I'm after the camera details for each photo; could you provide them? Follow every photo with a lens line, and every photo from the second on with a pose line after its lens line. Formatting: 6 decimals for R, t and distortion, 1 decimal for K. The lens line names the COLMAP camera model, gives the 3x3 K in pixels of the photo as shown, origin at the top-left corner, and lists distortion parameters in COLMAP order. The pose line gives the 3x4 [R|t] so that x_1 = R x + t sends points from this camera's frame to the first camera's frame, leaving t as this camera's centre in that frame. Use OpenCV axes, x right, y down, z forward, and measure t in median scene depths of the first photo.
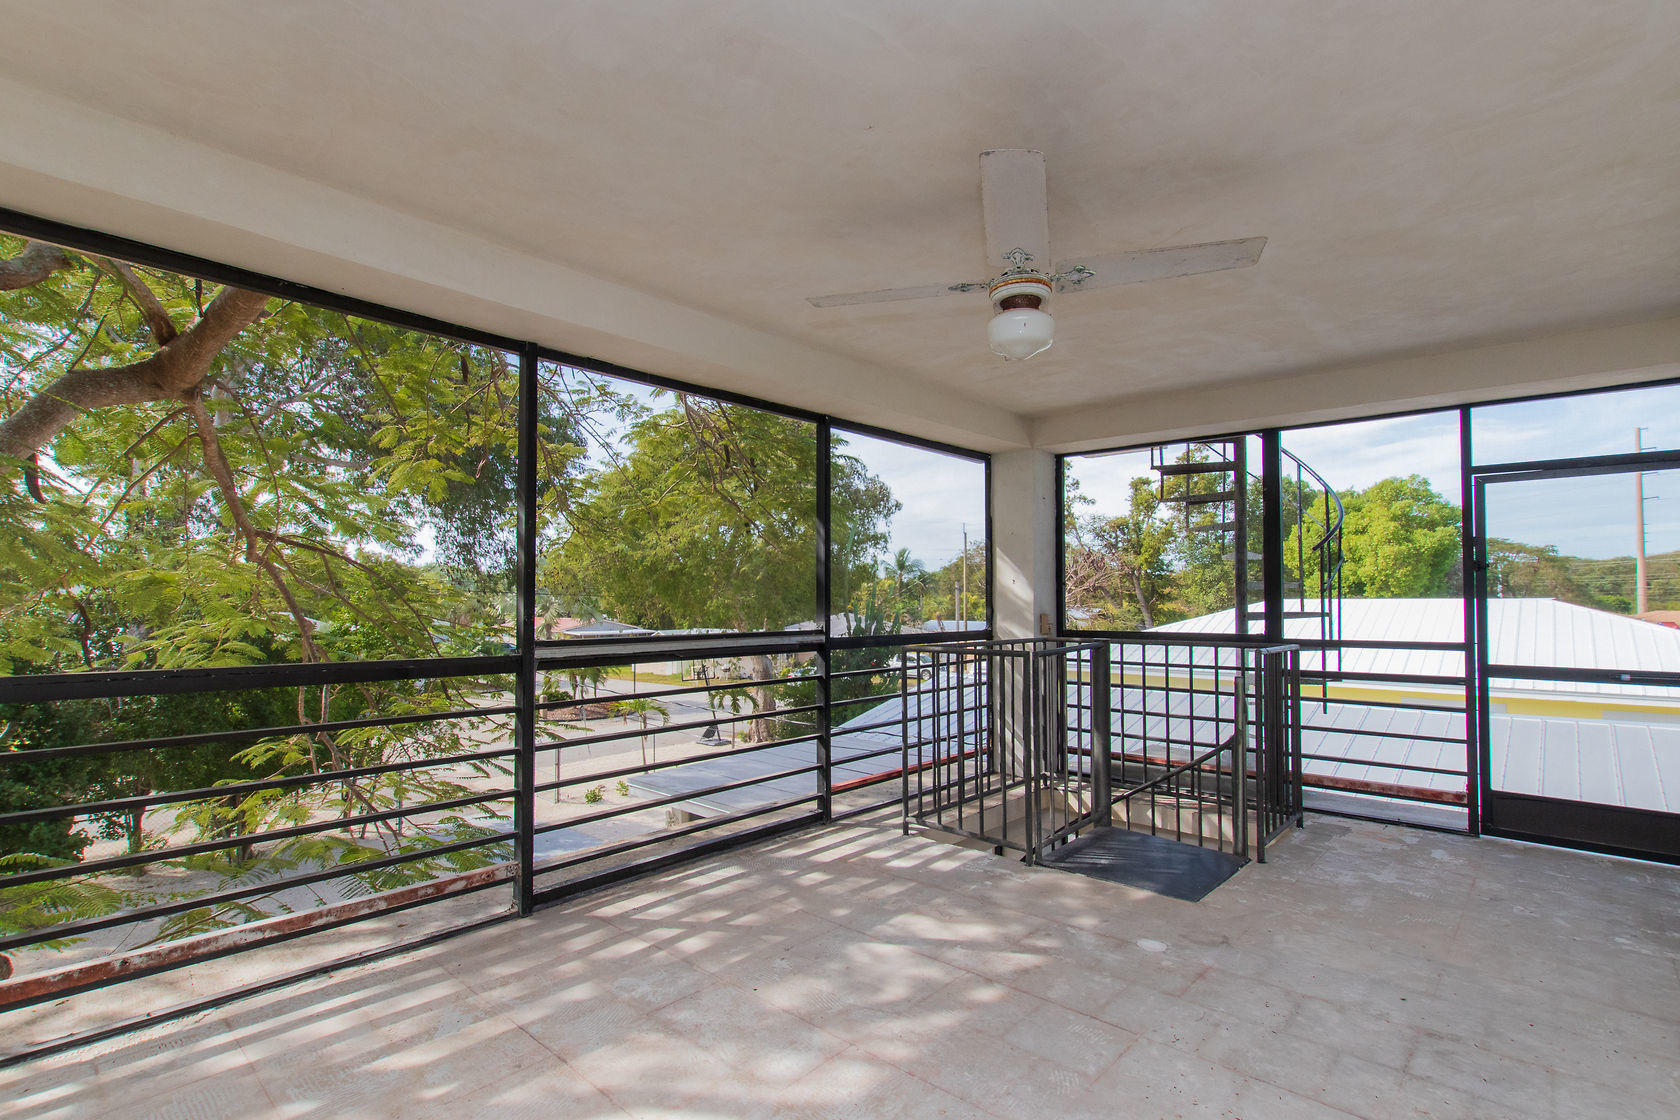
lens RADIAL K [[758.8, 0, 843.9], [0, 758.8, 571.0], [0, 0, 1]] dist [0.003526, -0.005426]
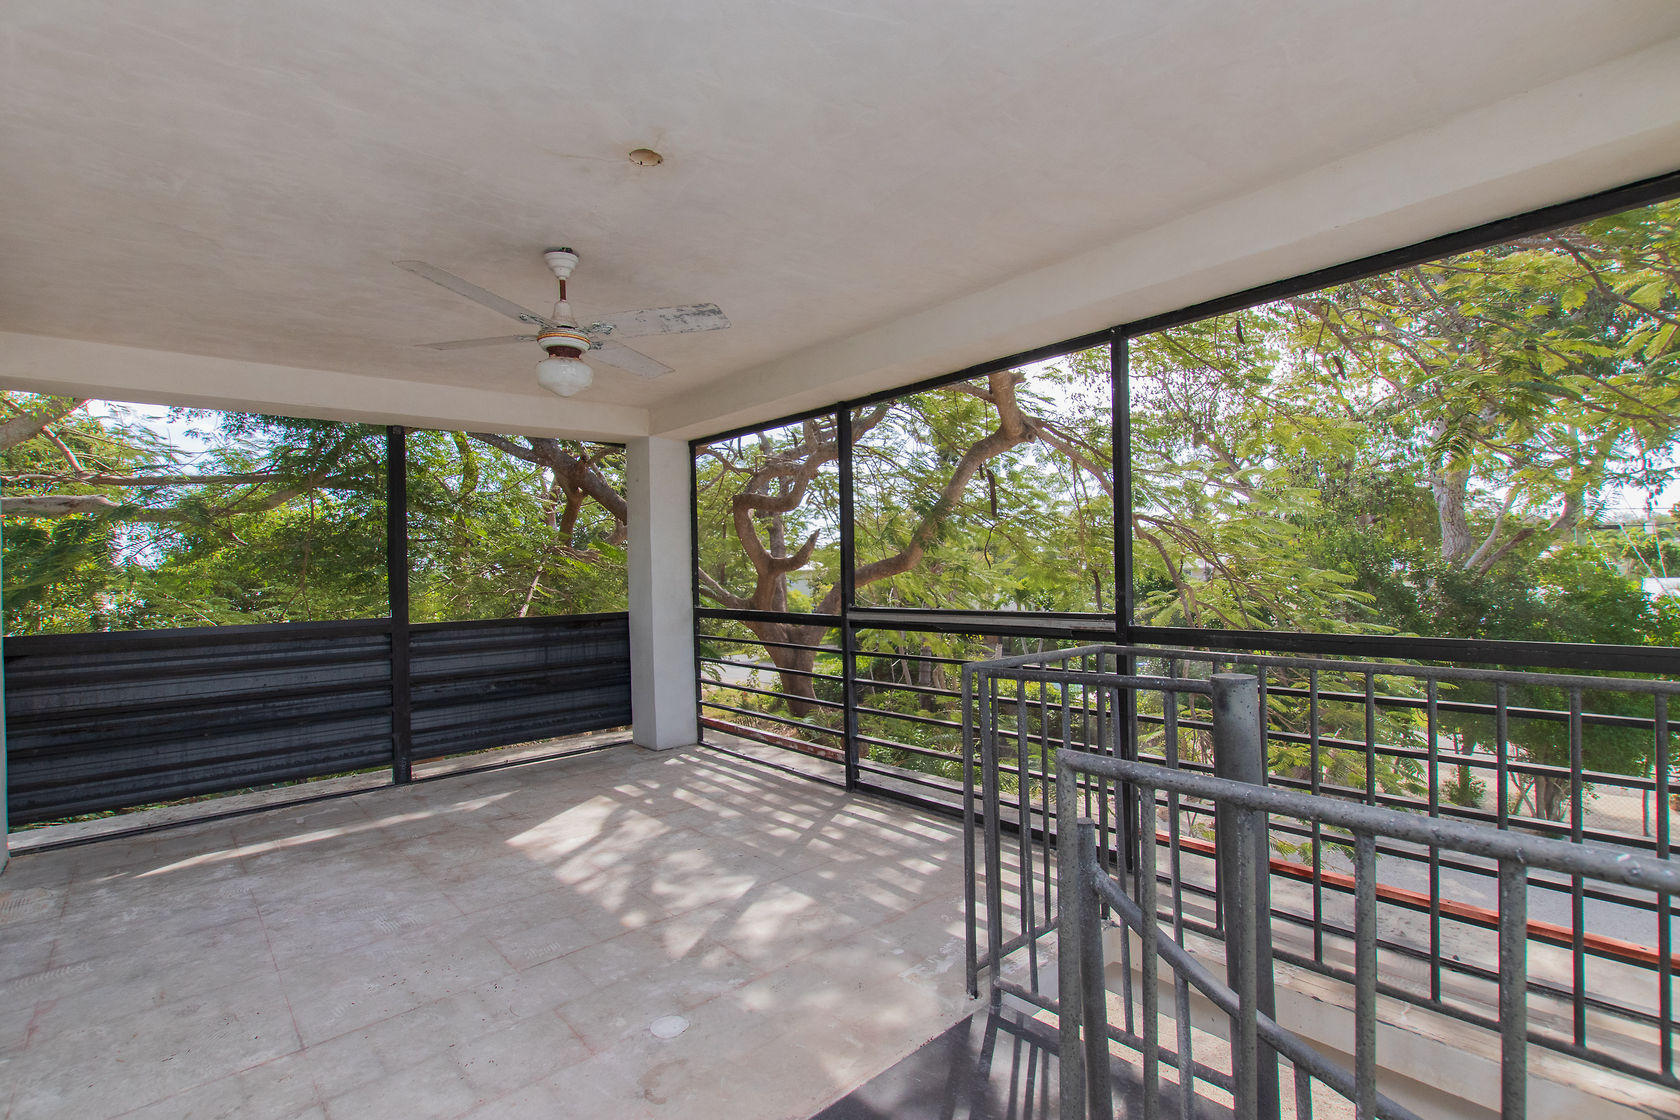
lens RADIAL K [[758.8, 0, 843.9], [0, 758.8, 571.0], [0, 0, 1]] dist [0.003526, -0.005426]
pose [[-0.068523, 0.004865, -0.997638, 1.169050], [0.061614, 0.998100, 0.000635, 0.031820], [0.995745, -0.061425, -0.068693, 1.255411]]
